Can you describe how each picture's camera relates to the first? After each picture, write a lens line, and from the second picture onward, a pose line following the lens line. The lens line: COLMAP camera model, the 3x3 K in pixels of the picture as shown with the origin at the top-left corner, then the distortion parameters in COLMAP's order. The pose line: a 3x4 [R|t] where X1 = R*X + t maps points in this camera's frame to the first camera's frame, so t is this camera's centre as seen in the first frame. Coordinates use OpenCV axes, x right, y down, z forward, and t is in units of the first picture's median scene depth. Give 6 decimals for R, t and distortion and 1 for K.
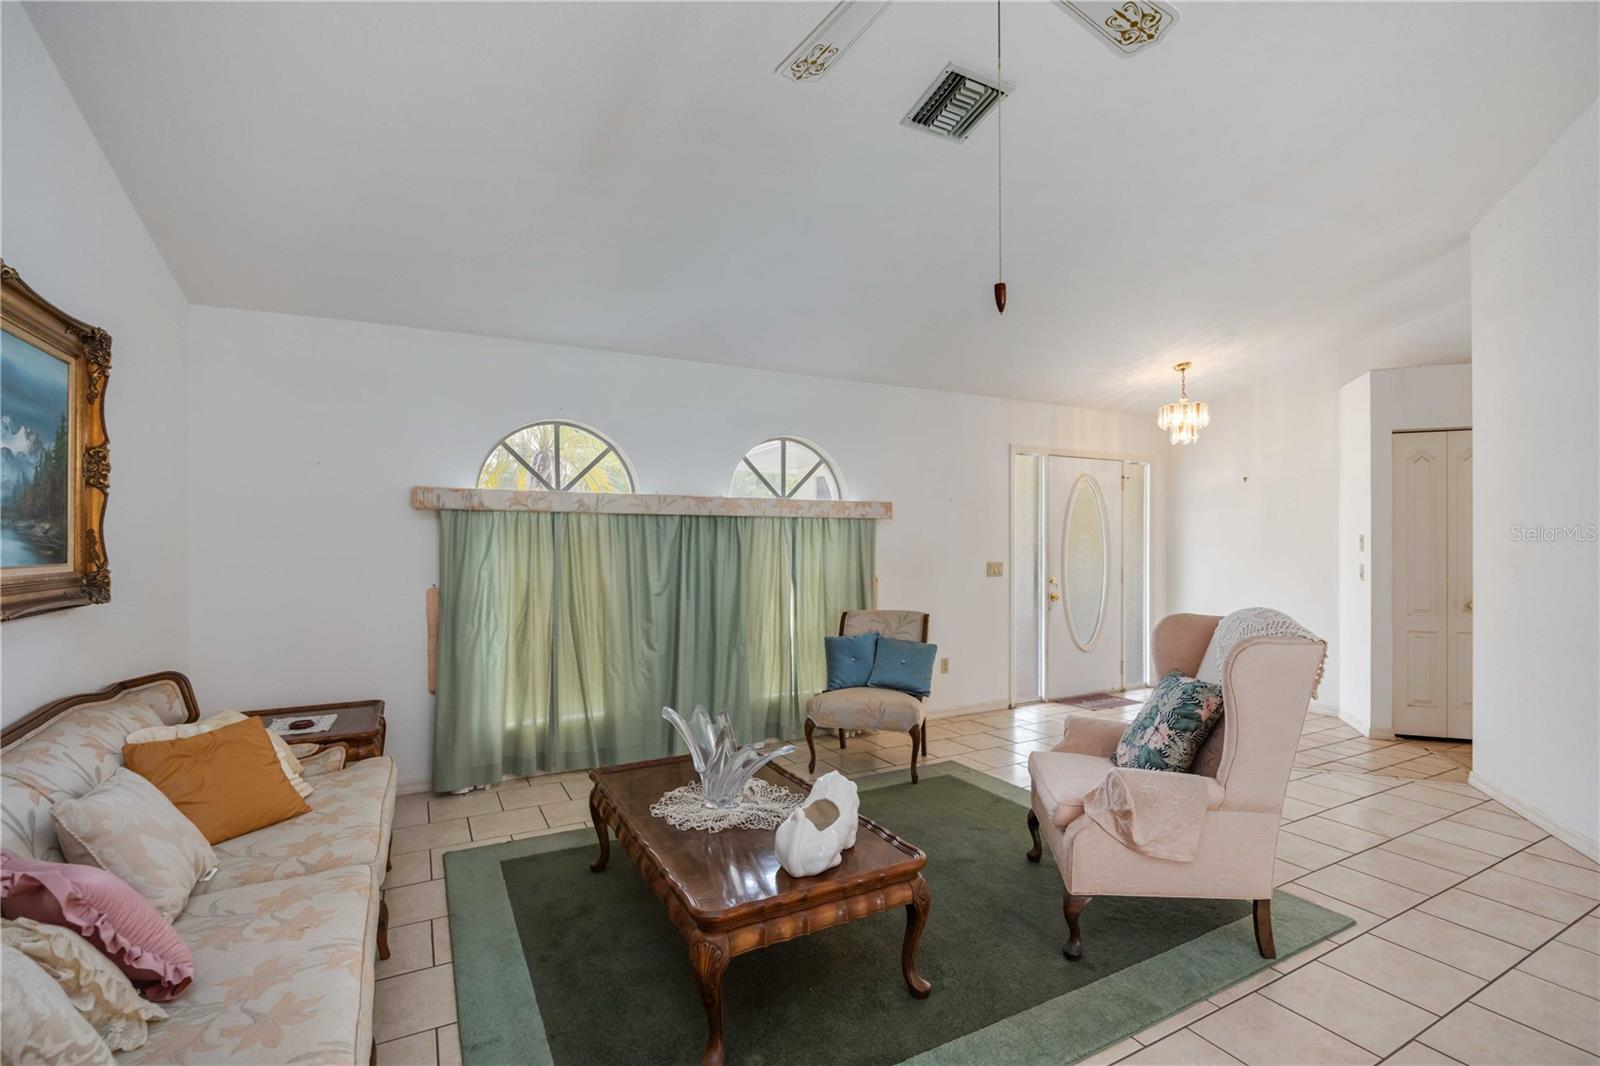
lens RADIAL K [[724.0, 0, 808.5], [0, 724.0, 537.5], [0, 0, 1]] dist [-0.015872, 0.000275]
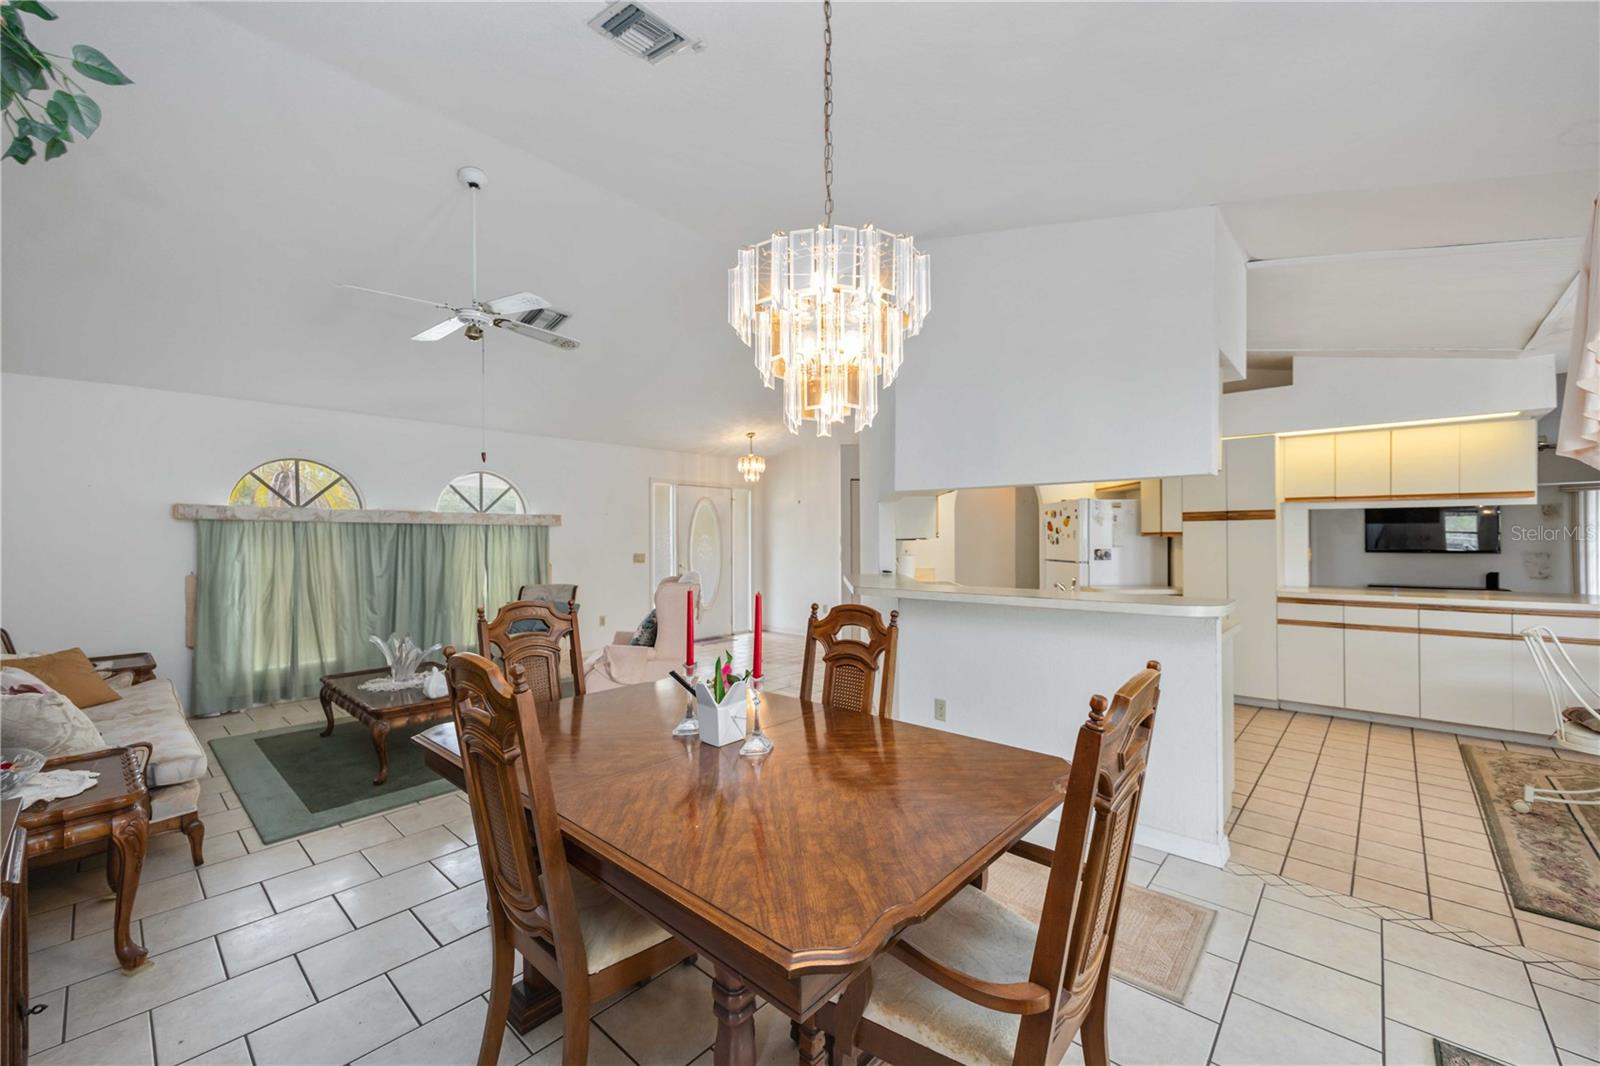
lens RADIAL K [[635.0, 0, 805.3], [0, 635.0, 535.2], [0, 0, 1]] dist [0.000313, -0.000174]
pose [[0.942991, -0.000623, 0.332817, 0.184619], [0.000565, 1.000000, 0.000269, -0.006768], [-0.332817, -0.000066, 0.942991, -0.528158]]
